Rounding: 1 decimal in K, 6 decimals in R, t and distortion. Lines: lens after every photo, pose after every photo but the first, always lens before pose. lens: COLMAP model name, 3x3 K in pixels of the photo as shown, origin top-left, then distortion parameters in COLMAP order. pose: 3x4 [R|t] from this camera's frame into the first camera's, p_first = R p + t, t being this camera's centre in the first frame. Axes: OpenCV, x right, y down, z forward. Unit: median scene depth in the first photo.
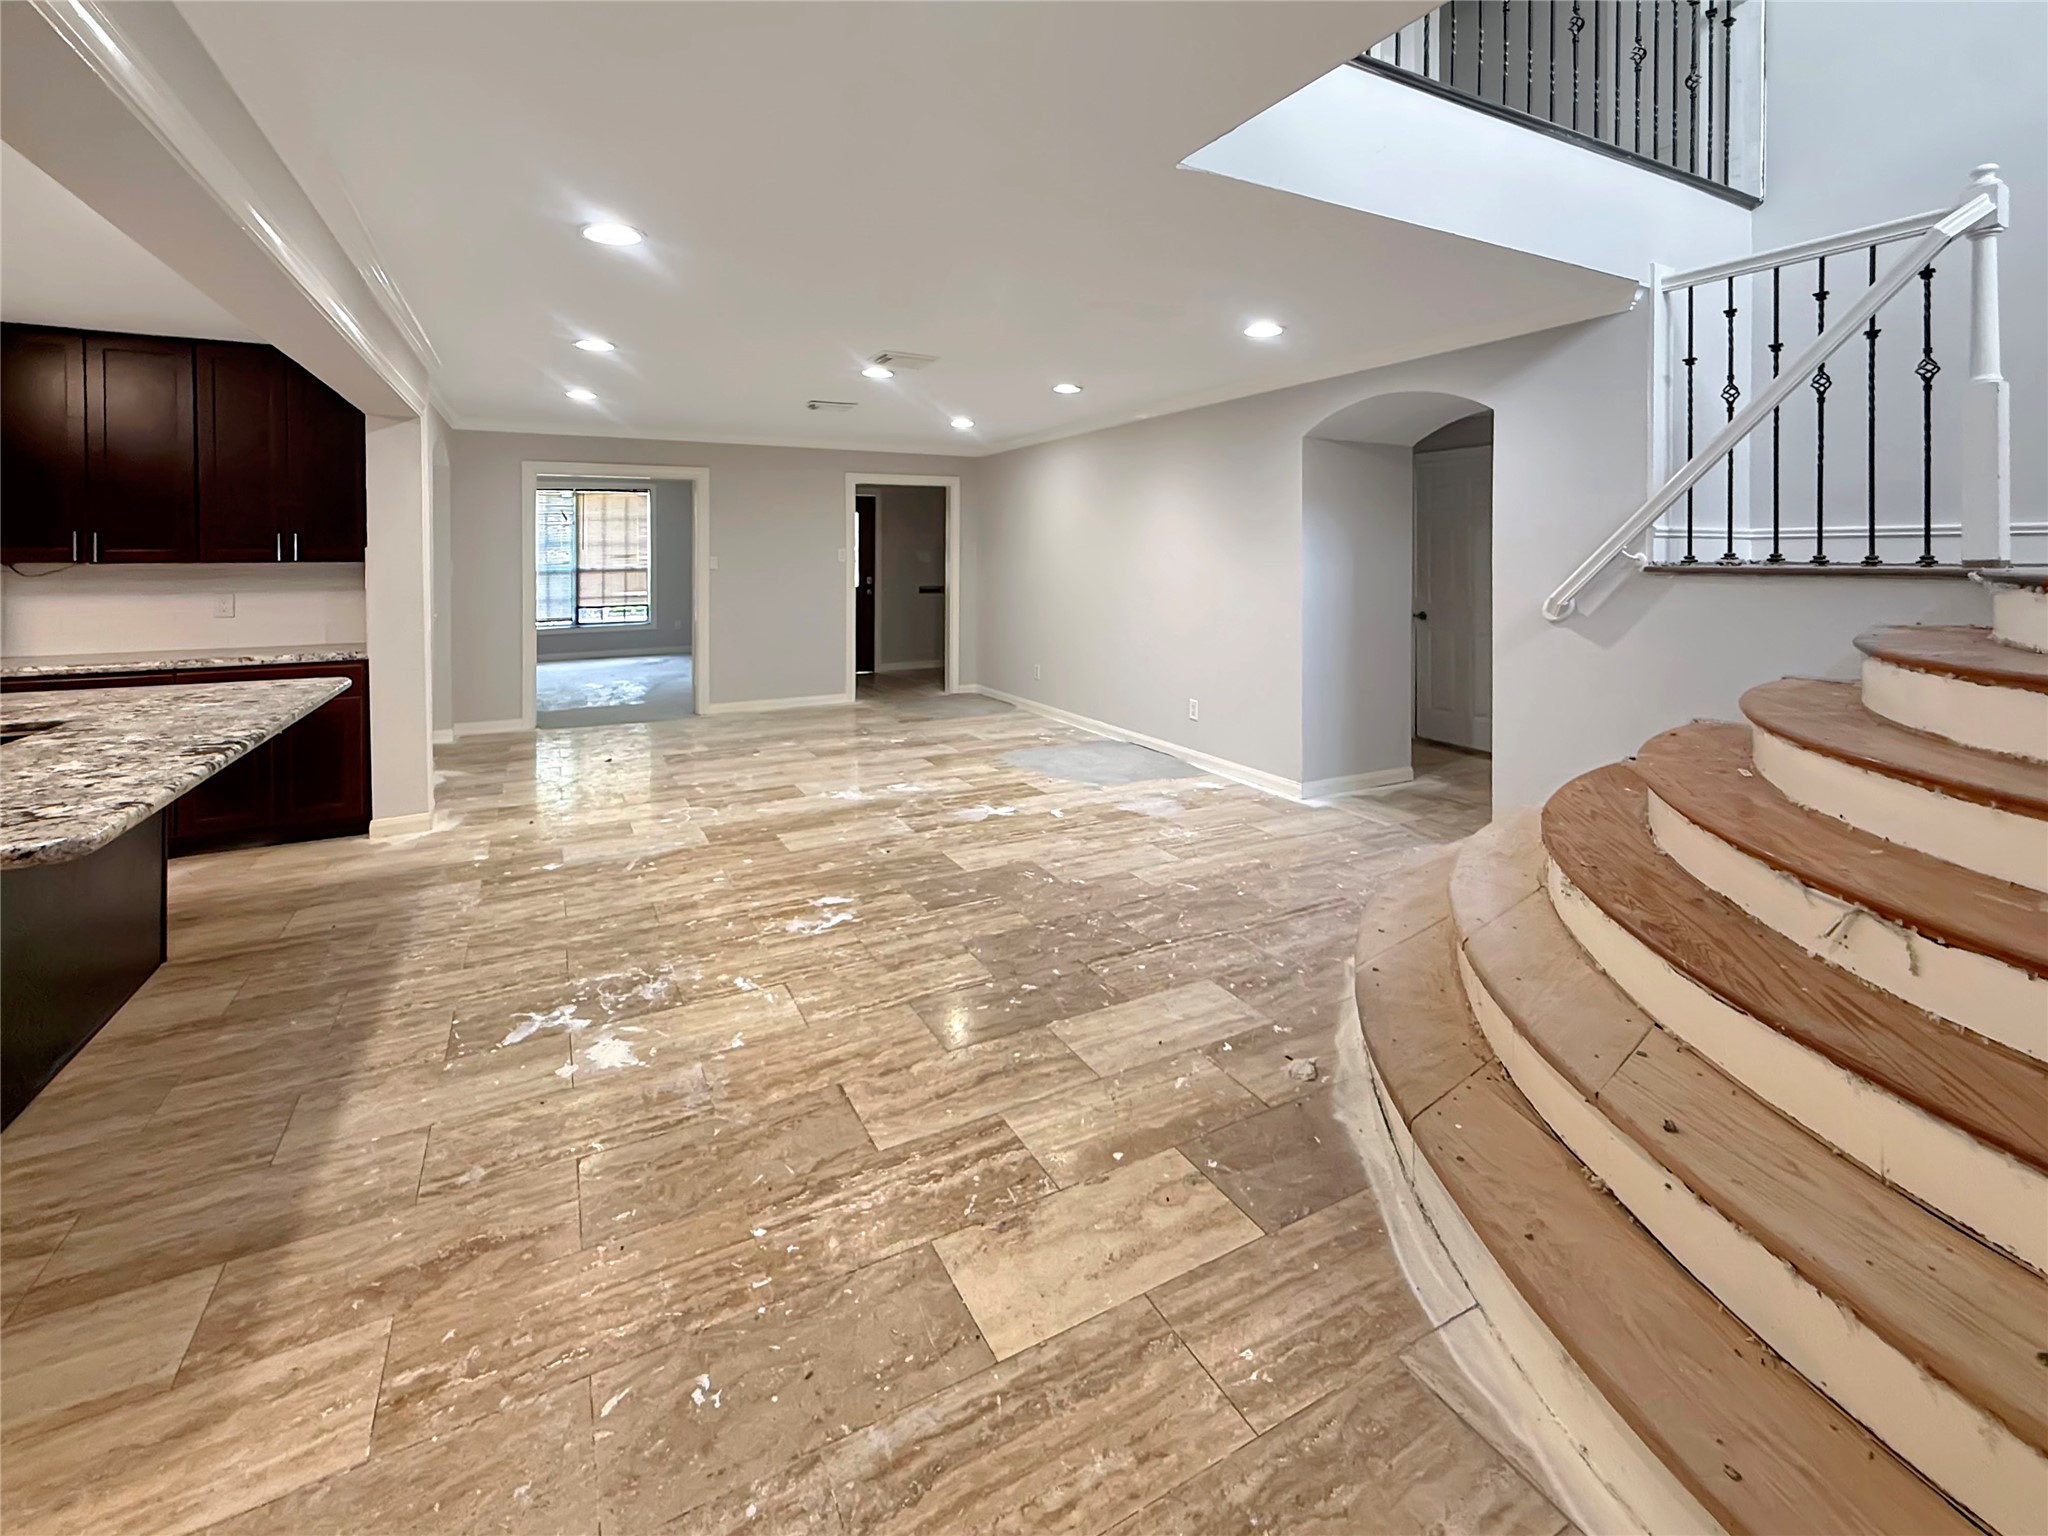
lens RADIAL K [[920.6, 0, 1061.3], [0, 920.6, 552.2], [0, 0, 1]] dist [0.000412, 0.000427]
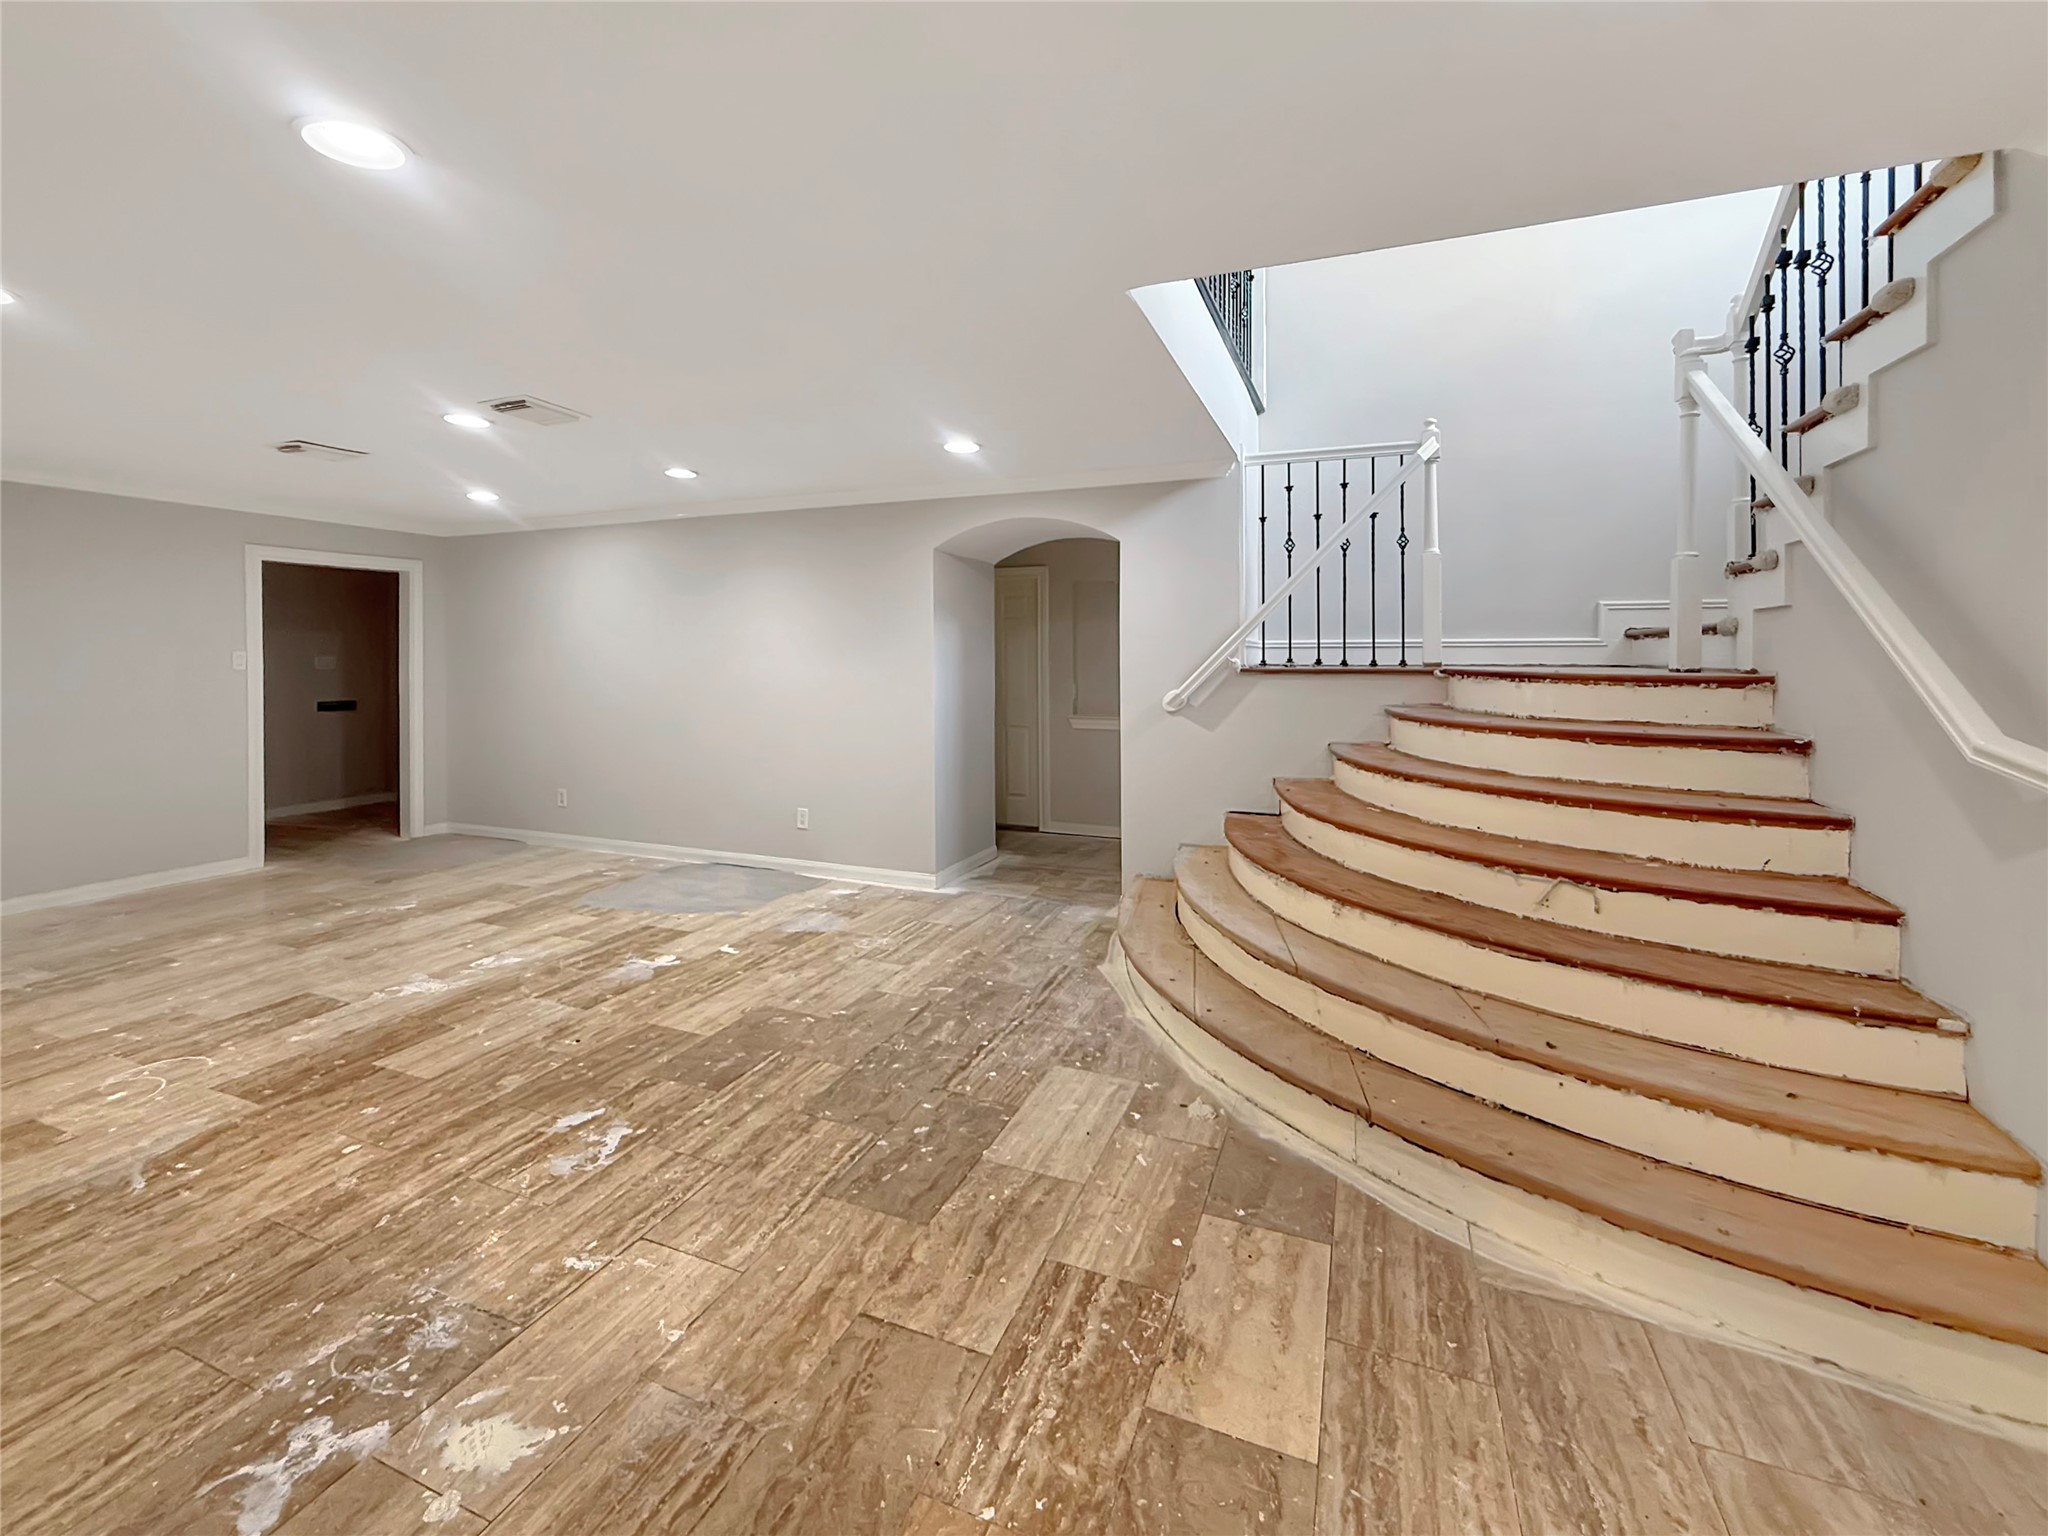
lens RADIAL K [[877.1, 0, 1024.9], [0, 877.1, 638.2], [0, 0, 1]] dist [0.000073, -0.000038]
pose [[0.769758, 0.015995, 0.638135, -0.600350], [-0.001648, 0.999732, -0.023070, 0.002584], [-0.638334, 0.016707, 0.769579, 0.291539]]
